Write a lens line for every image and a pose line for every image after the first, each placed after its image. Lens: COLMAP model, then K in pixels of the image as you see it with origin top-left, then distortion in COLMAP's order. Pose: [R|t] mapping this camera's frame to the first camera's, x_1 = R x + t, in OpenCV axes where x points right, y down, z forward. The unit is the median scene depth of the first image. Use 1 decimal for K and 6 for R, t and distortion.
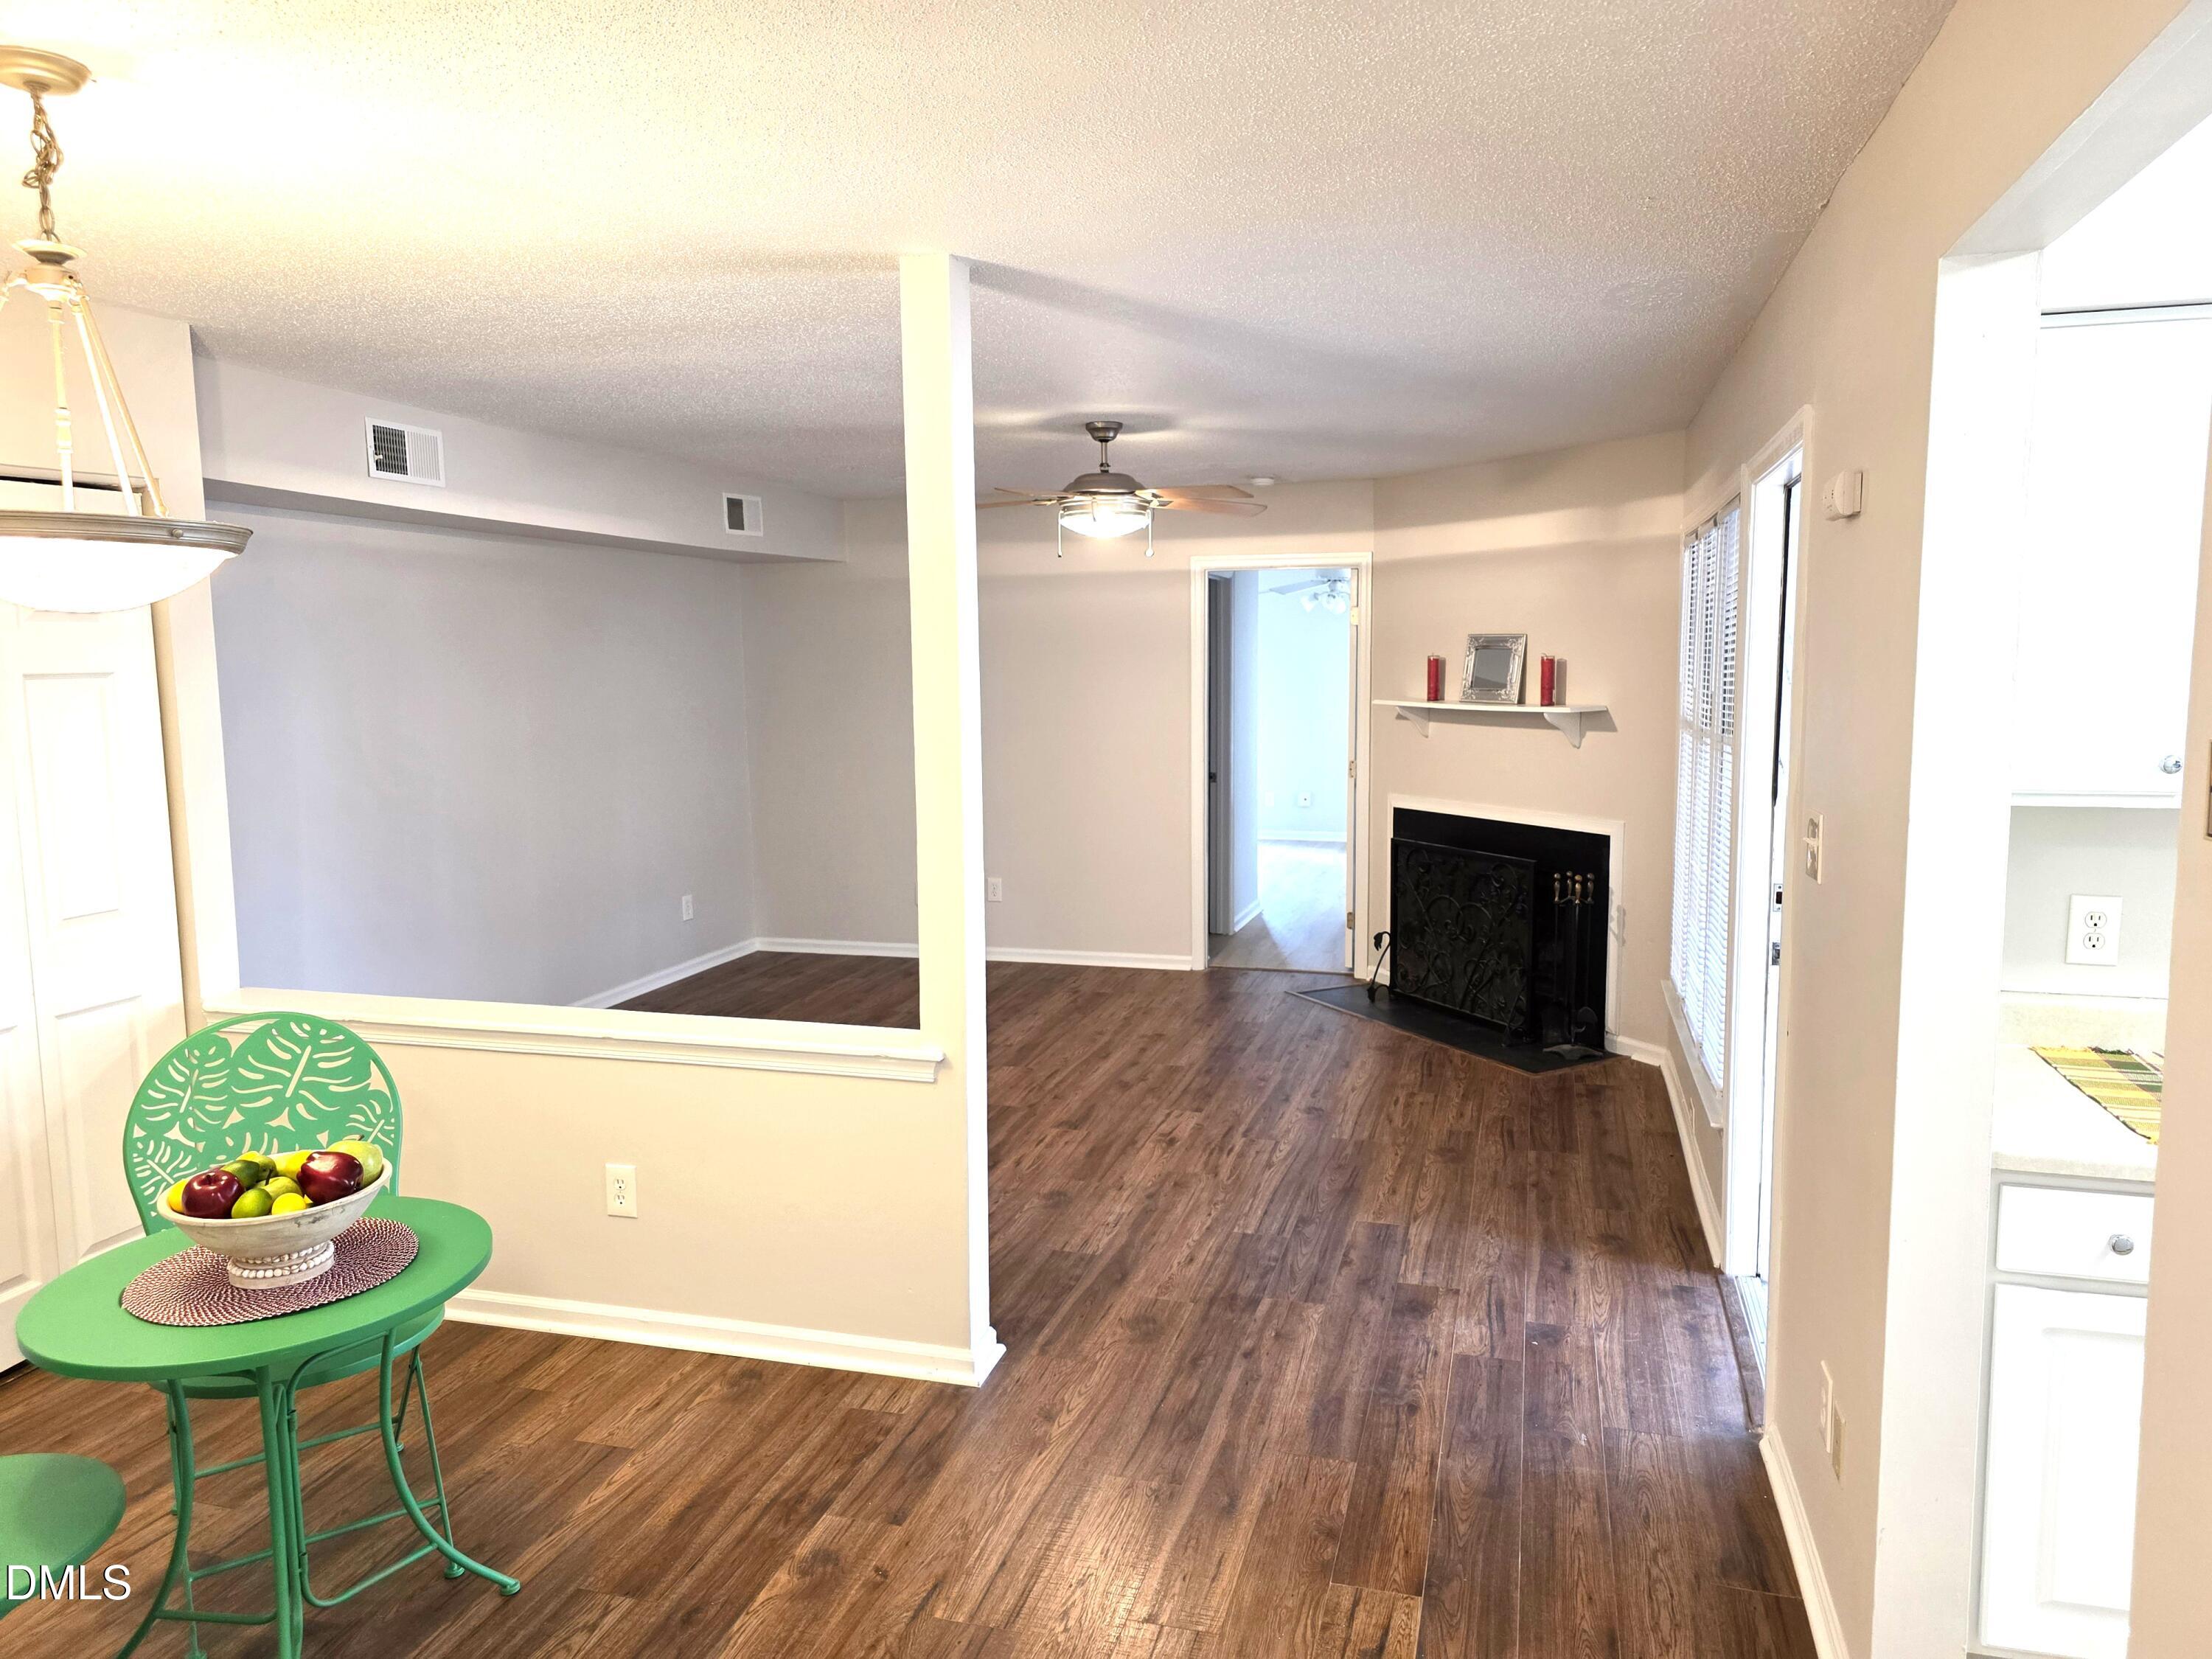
lens RADIAL K [[1469.5, 0, 1134.8], [0, 1469.5, 808.9], [0, 0, 1]] dist [0.071210, -0.066534]
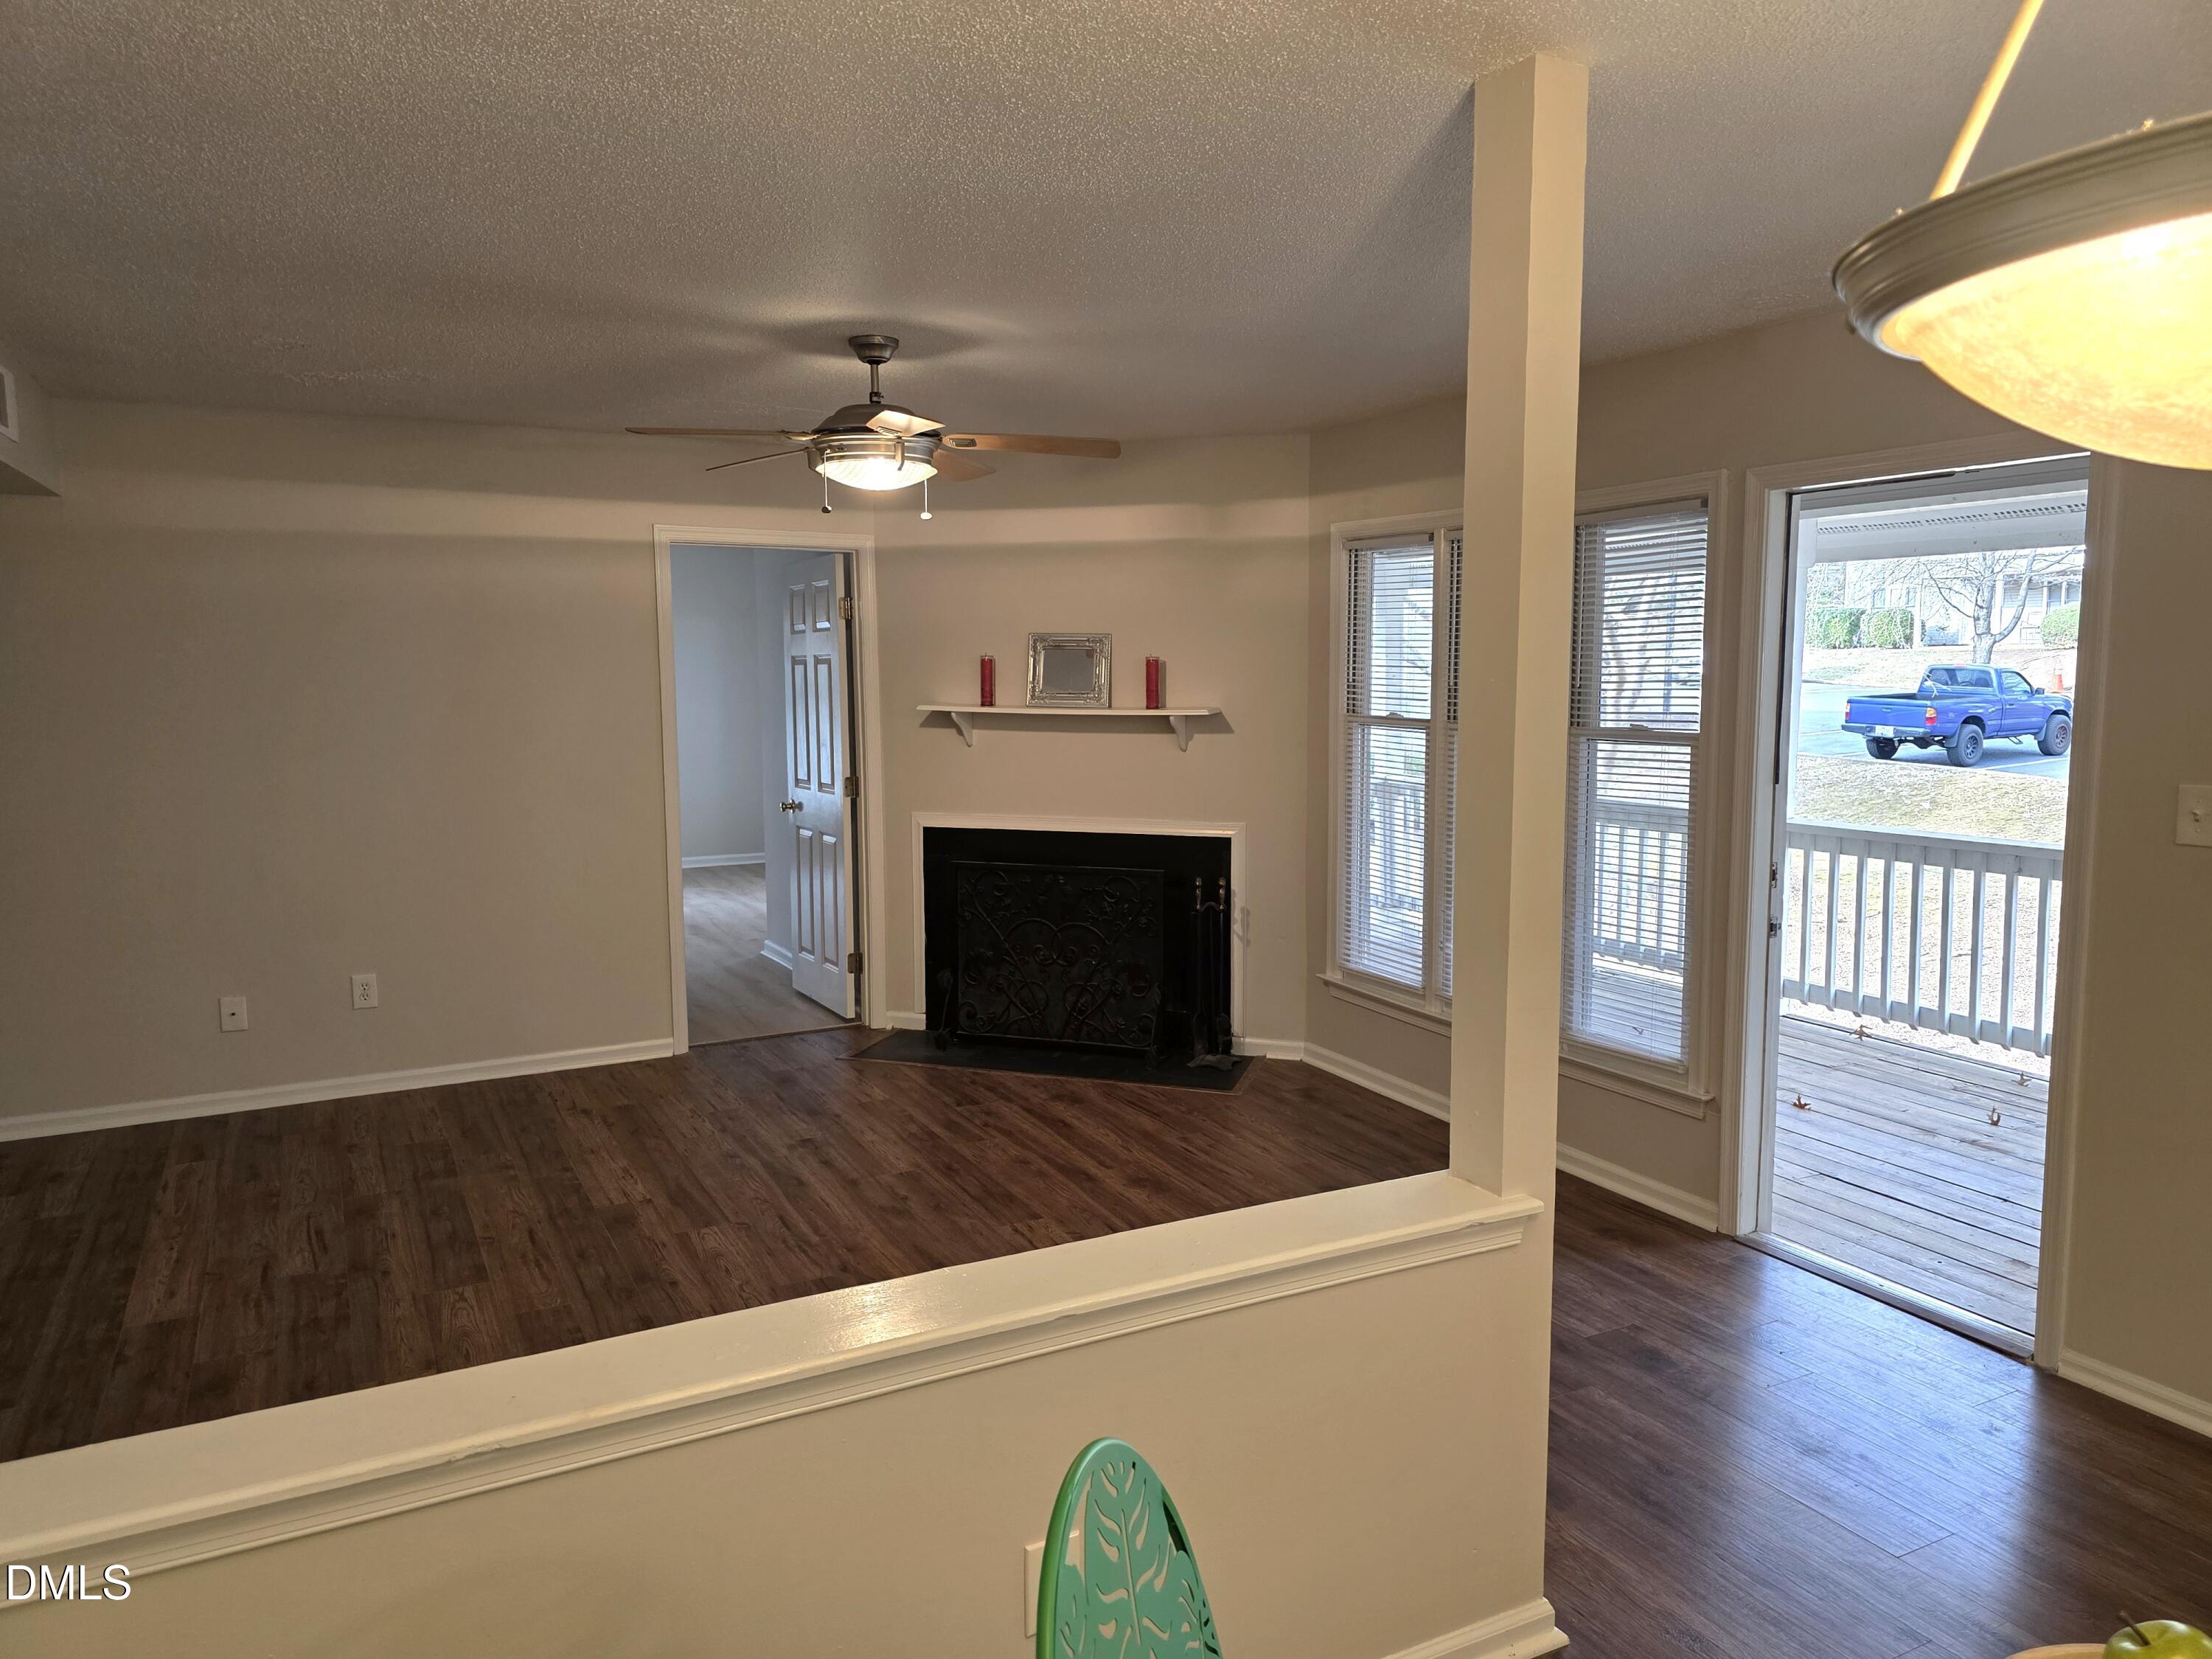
lens RADIAL K [[1469.5, 0, 1134.8], [0, 1469.5, 808.9], [0, 0, 1]] dist [0.071210, -0.066534]
pose [[0.731344, -0.064584, 0.678944, -0.393457], [0.068020, 0.997450, 0.021612, -0.026788], [-0.678608, 0.030376, 0.733872, 0.321033]]
